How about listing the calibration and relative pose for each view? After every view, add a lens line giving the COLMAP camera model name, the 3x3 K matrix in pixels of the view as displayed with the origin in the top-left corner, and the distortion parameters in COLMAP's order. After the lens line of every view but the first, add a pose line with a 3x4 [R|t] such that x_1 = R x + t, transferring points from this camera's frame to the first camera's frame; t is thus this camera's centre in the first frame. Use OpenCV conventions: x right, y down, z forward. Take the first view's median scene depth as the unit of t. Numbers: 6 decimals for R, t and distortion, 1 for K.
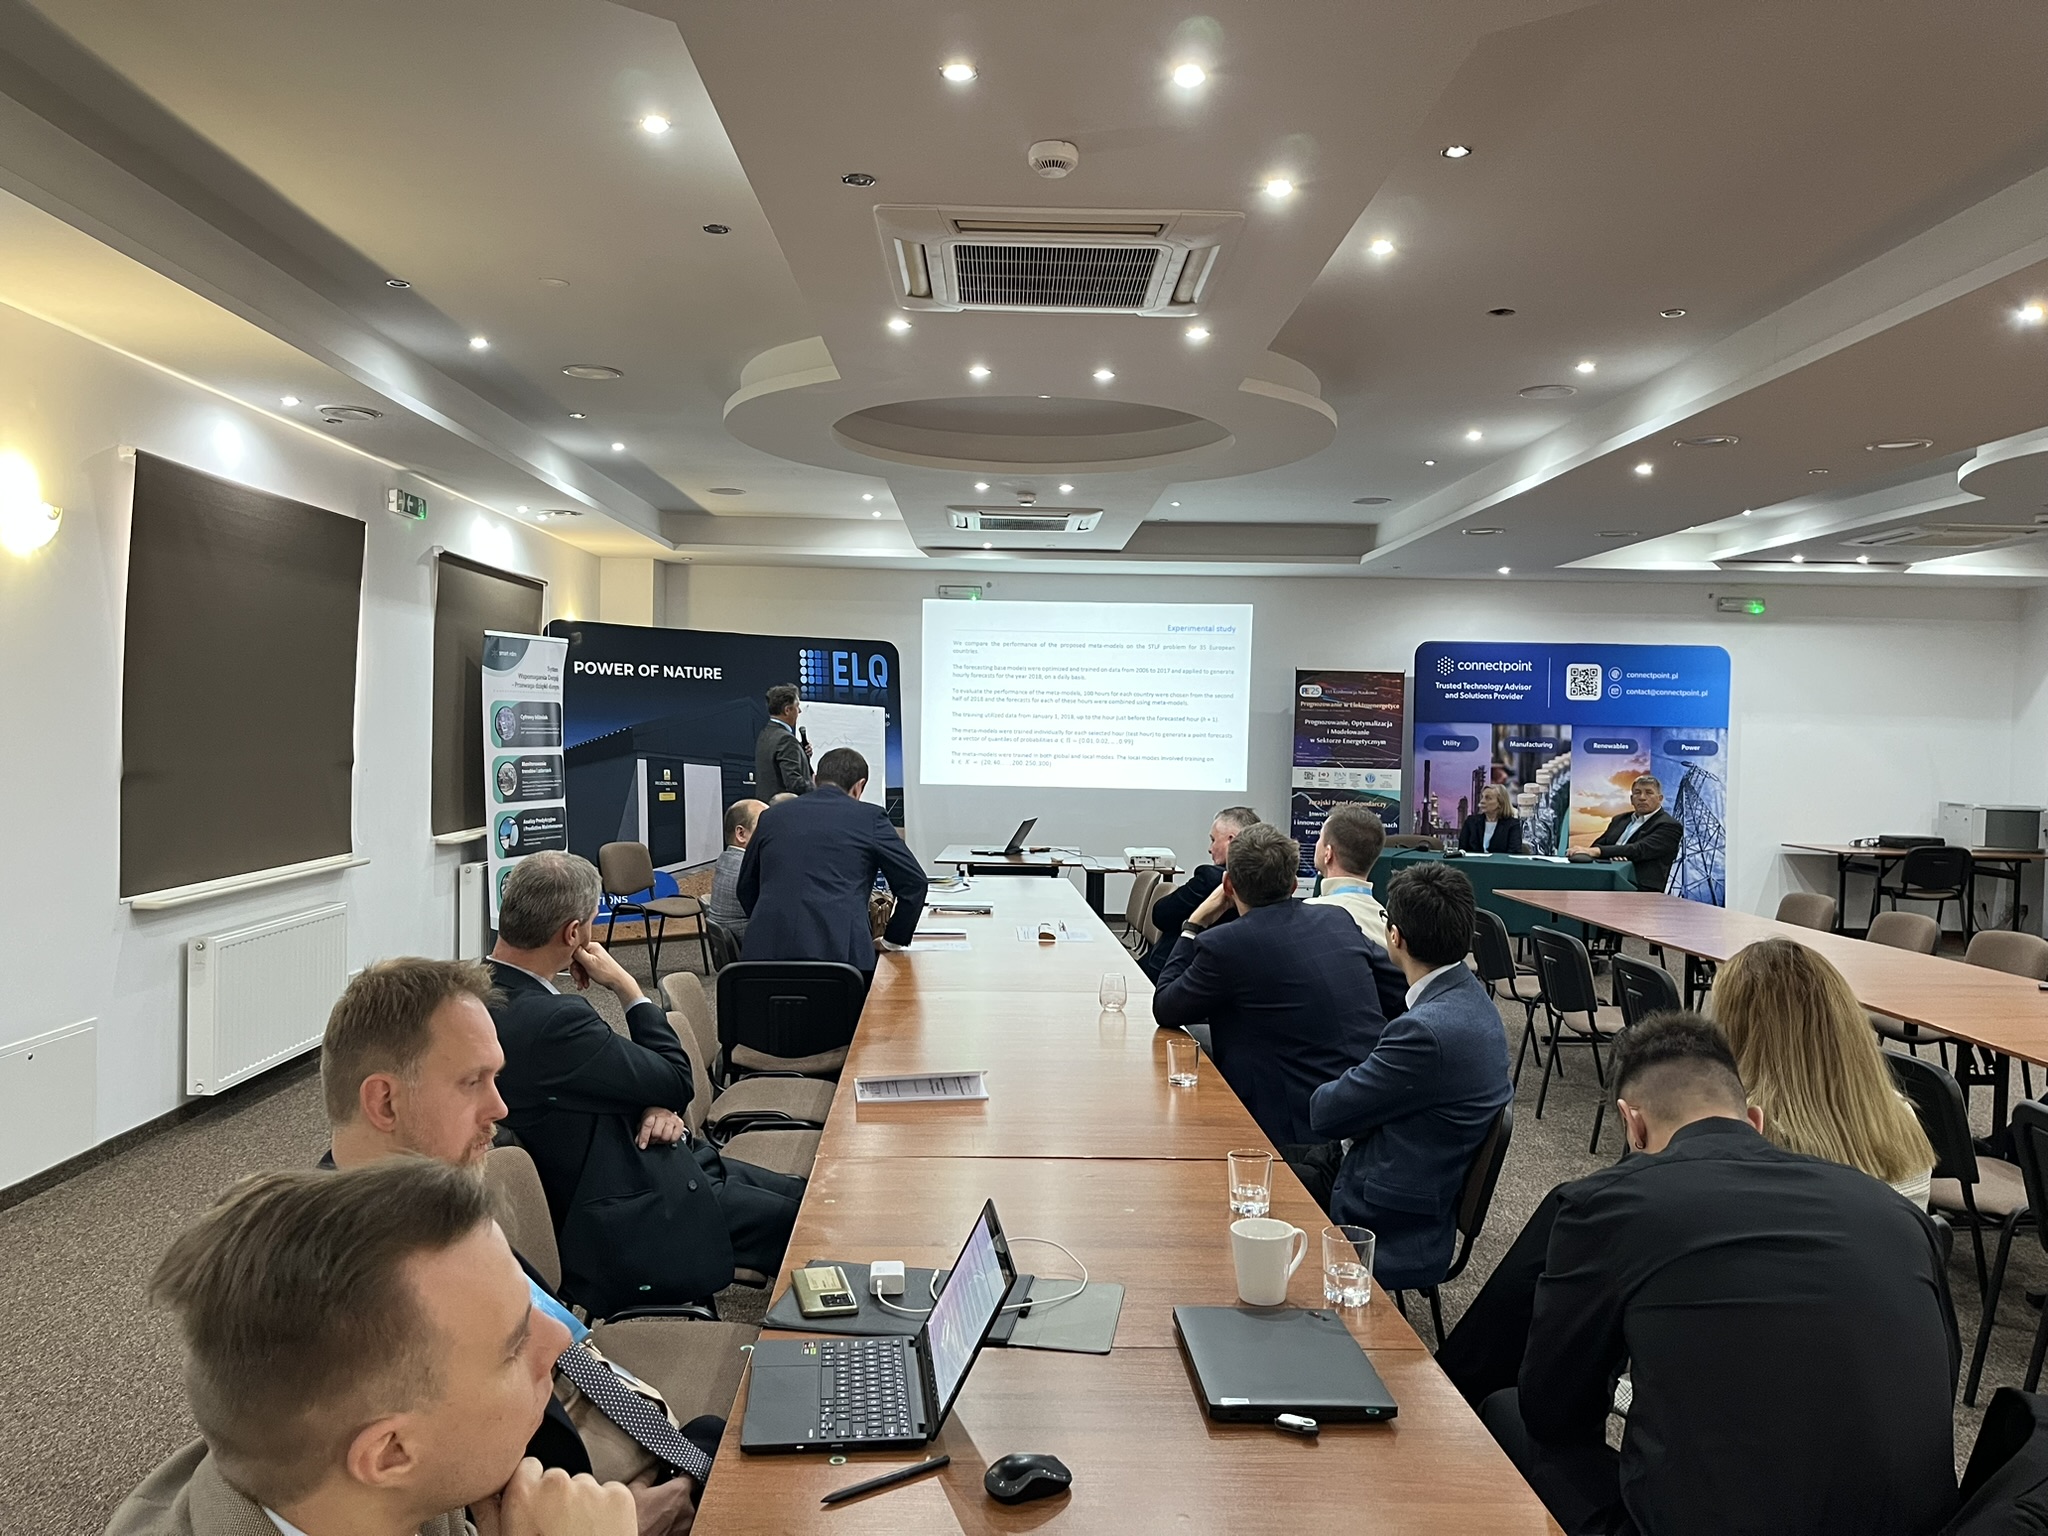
lens RADIAL K [[1537.4, 0, 1016.5], [0, 1537.4, 762.1], [0, 0, 1]] dist [0.069597, -0.091790]
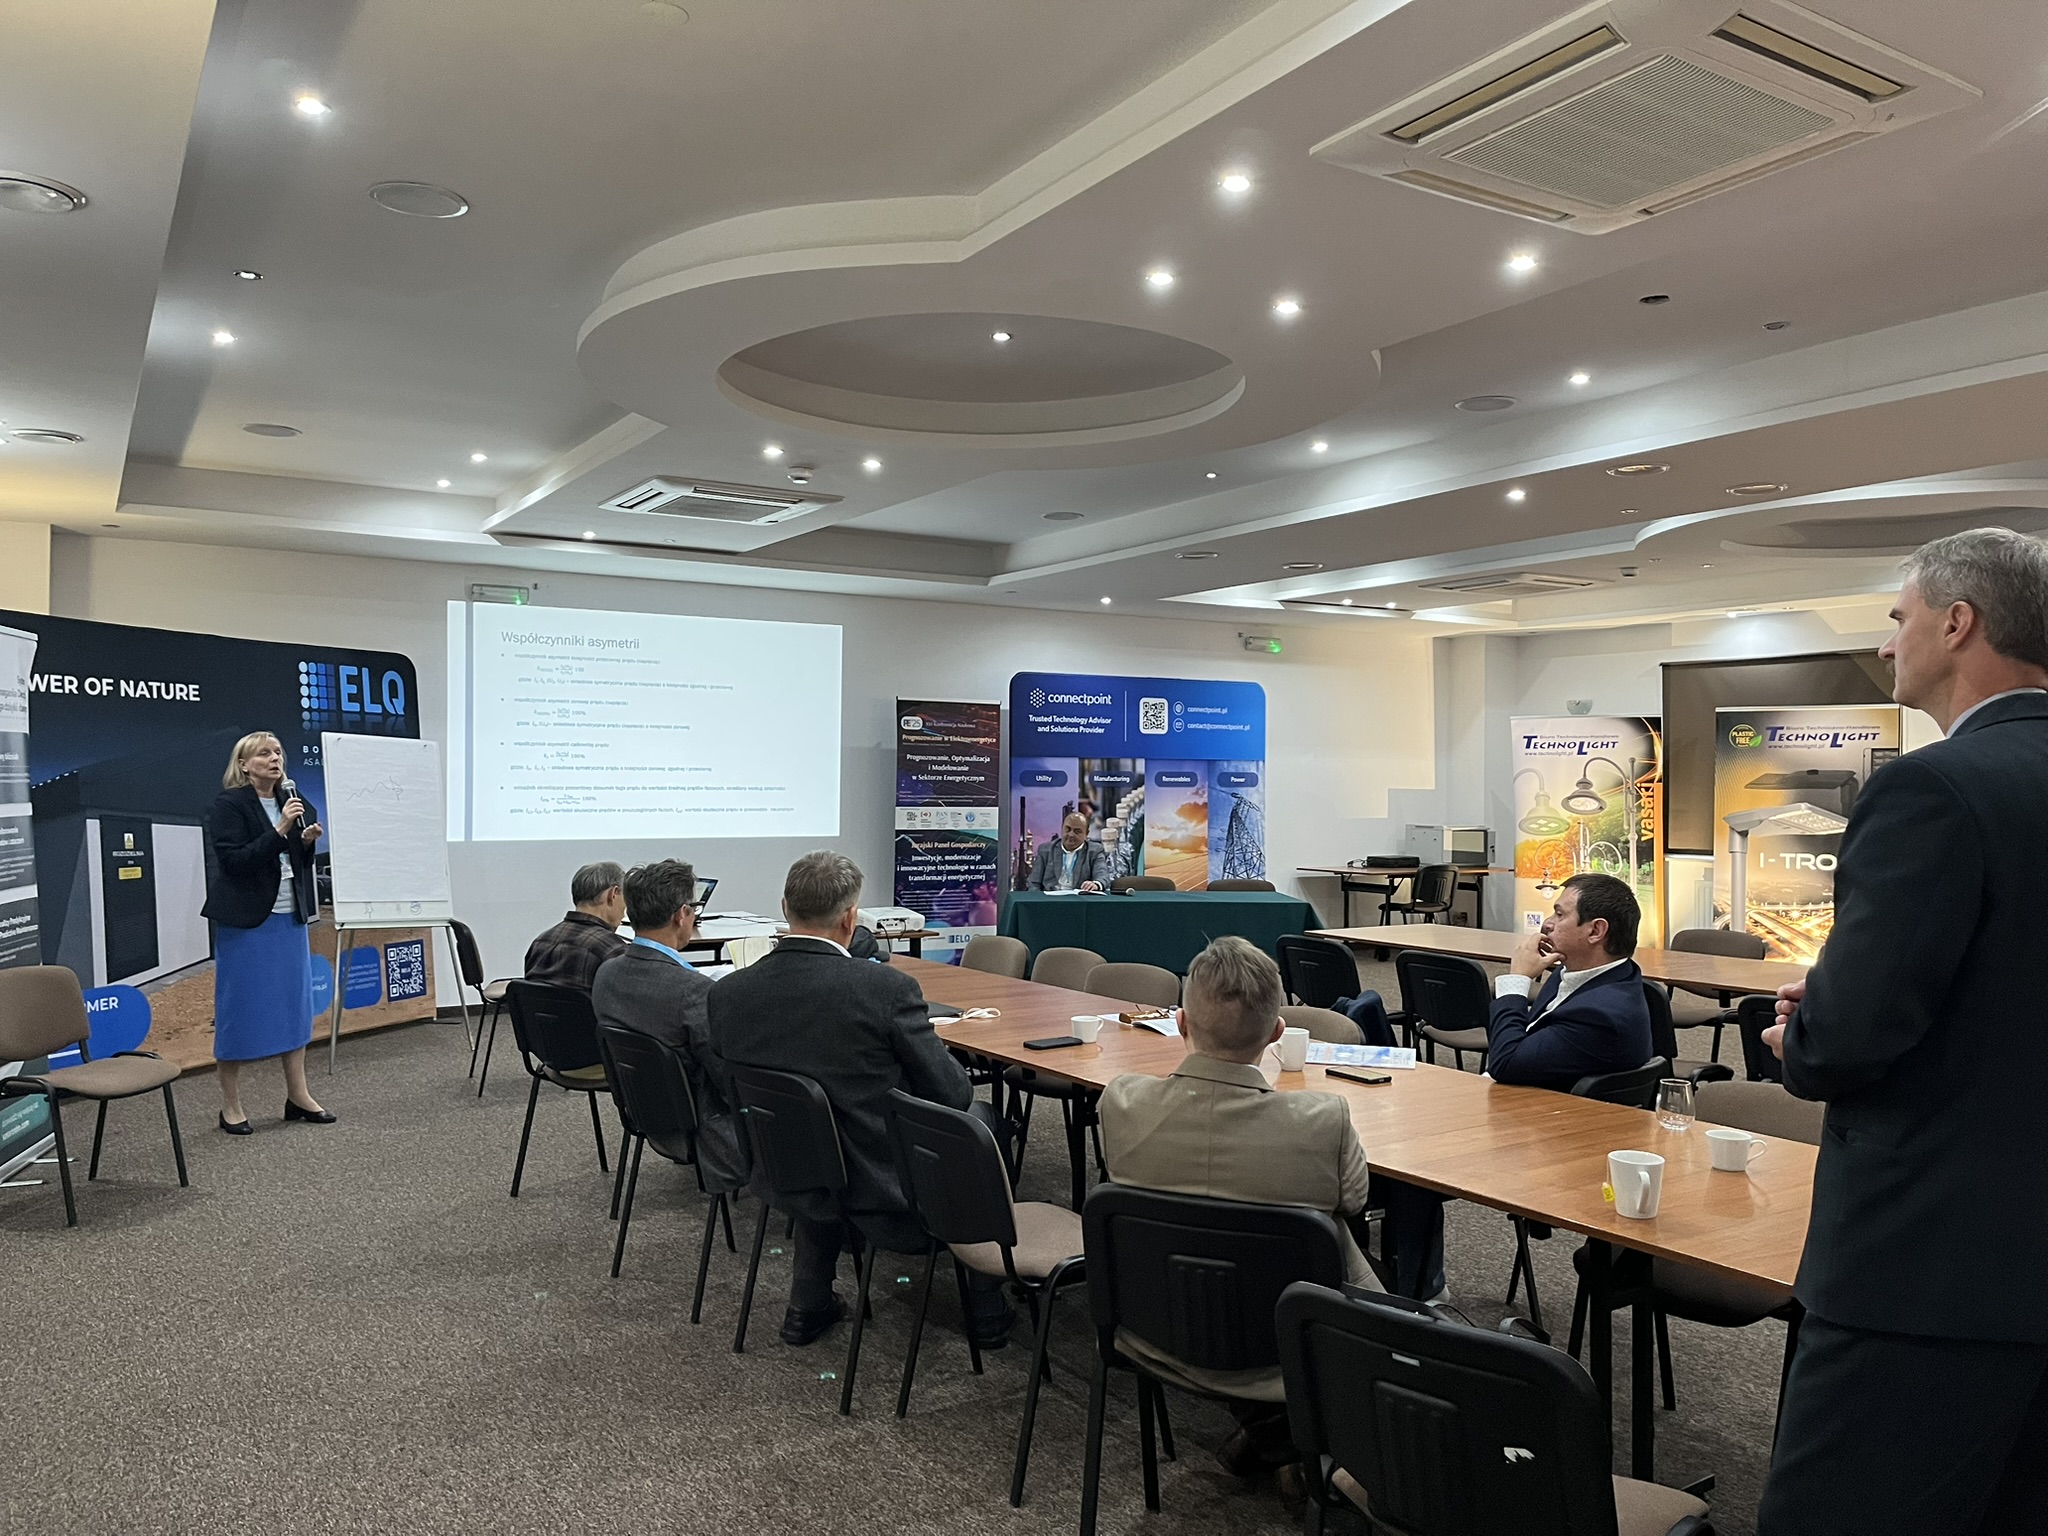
lens RADIAL K [[1537.4, 0, 1033.5], [0, 1537.4, 774.5], [0, 0, 1]] dist [0.069597, -0.091790]
pose [[0.855326, -0.012880, 0.517930, -0.219766], [0.021539, 0.999711, -0.010710, -0.004627], [-0.517642, 0.020317, 0.855356, 0.191700]]
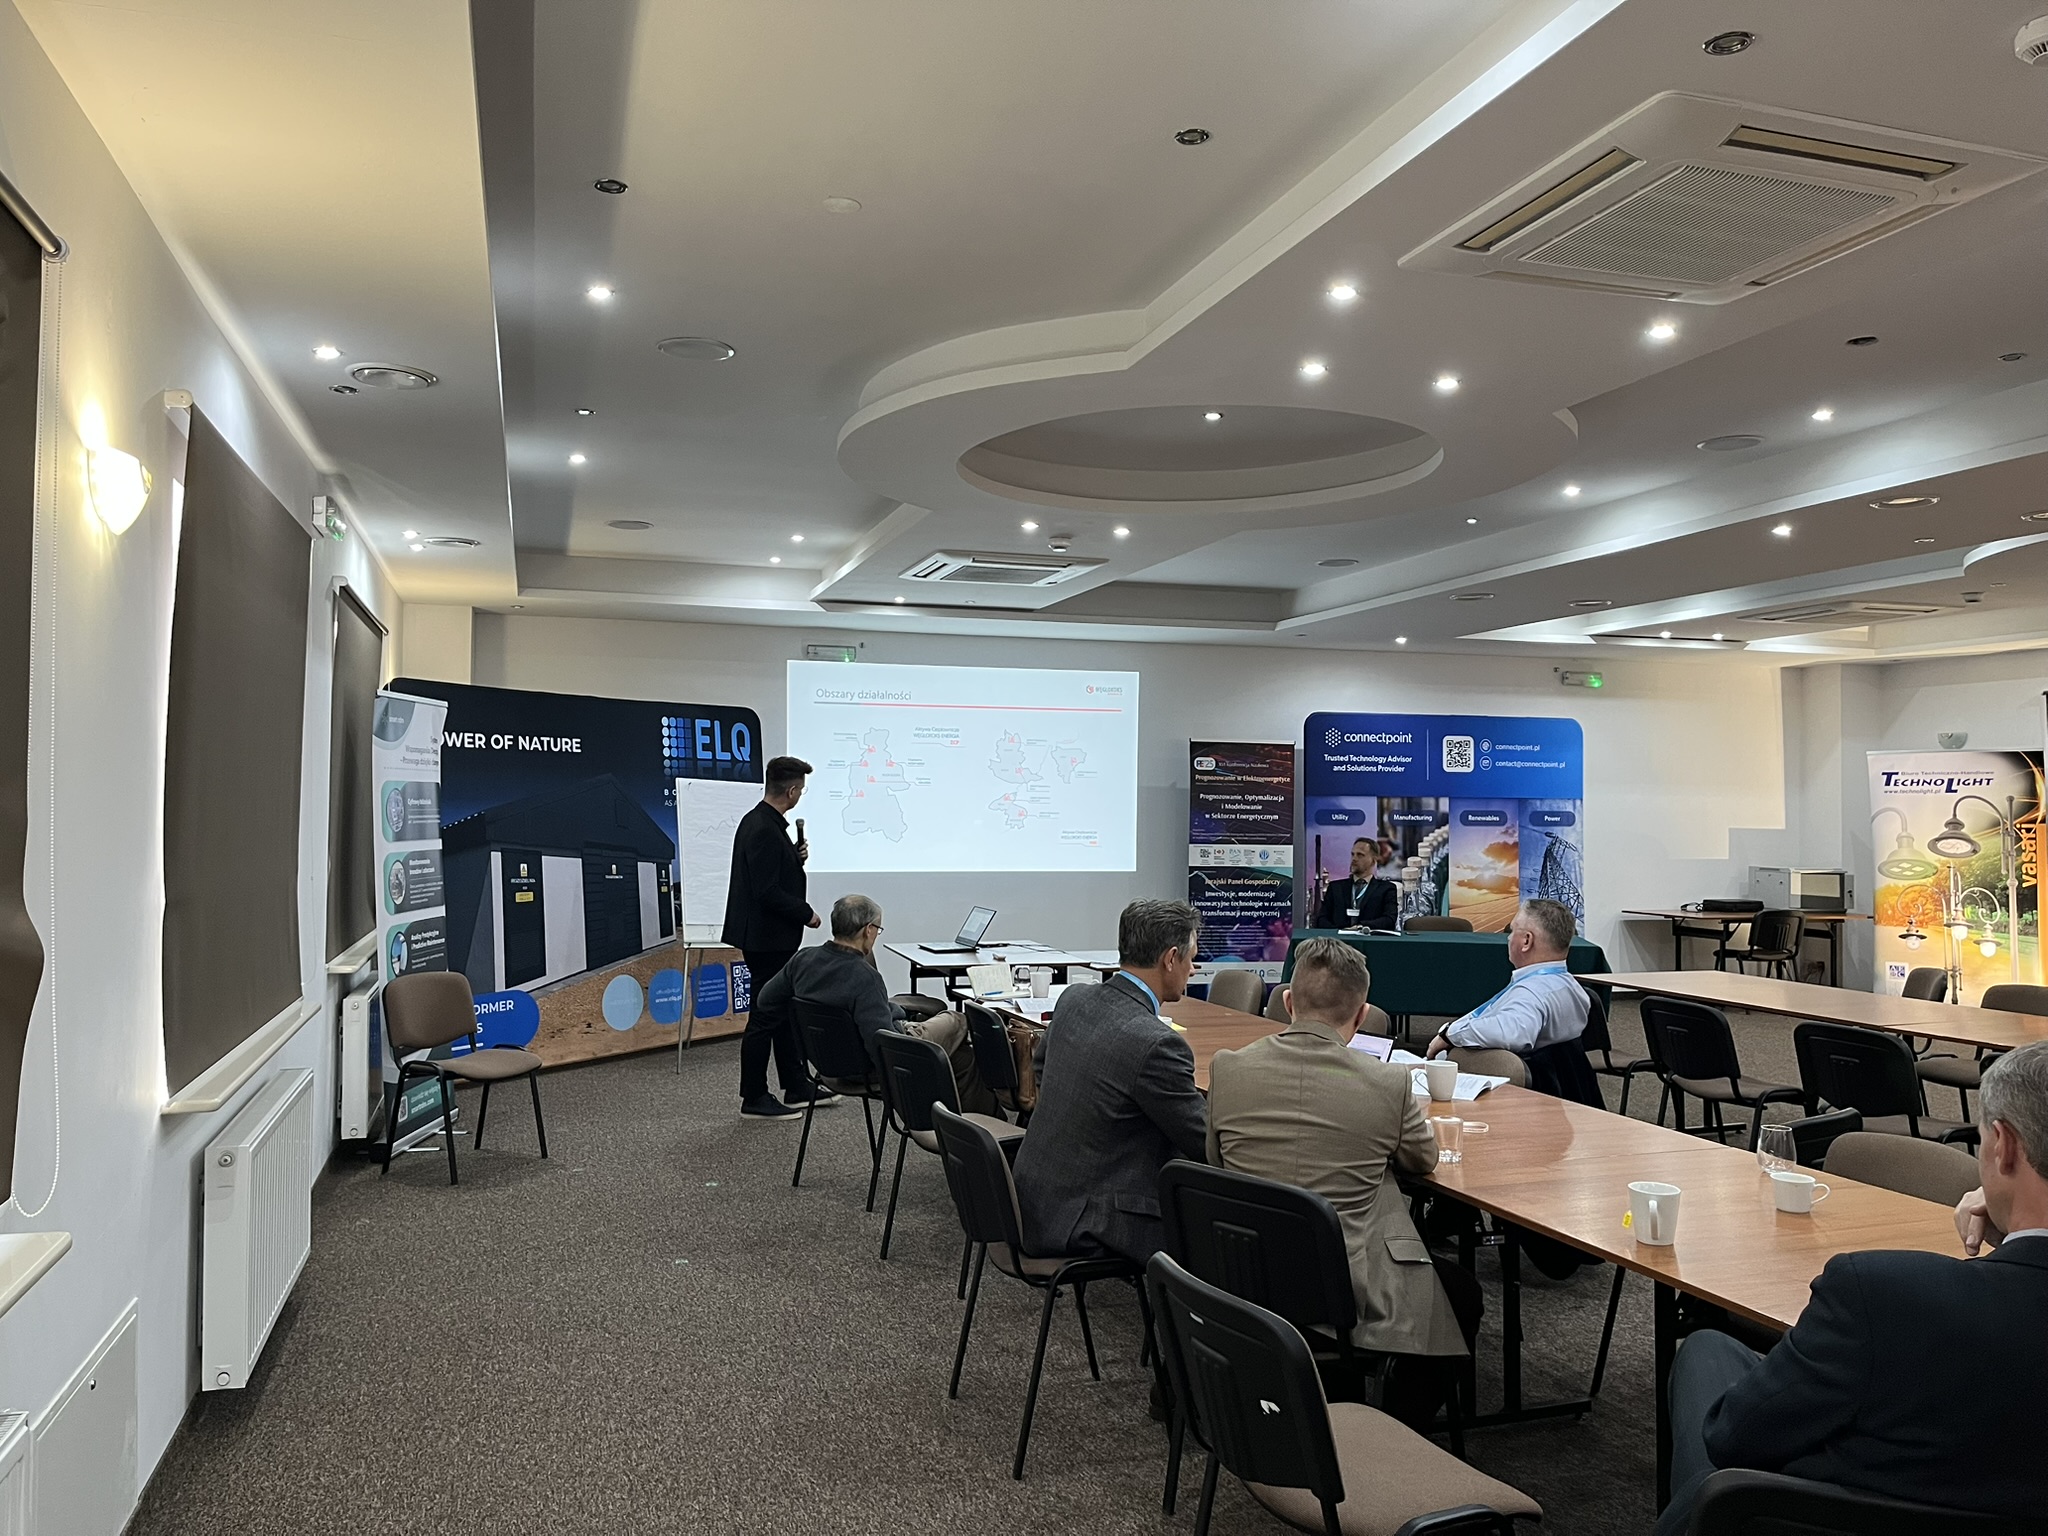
lens RADIAL K [[1537.4, 0, 1012.7], [0, 1537.4, 774.2], [0, 0, 1]] dist [0.069597, -0.091790]
pose [[0.958636, -0.005955, 0.284574, -0.192928], [0.017203, 0.999166, -0.037041, -0.006959], [-0.284116, 0.040404, 0.957938, 0.132752]]
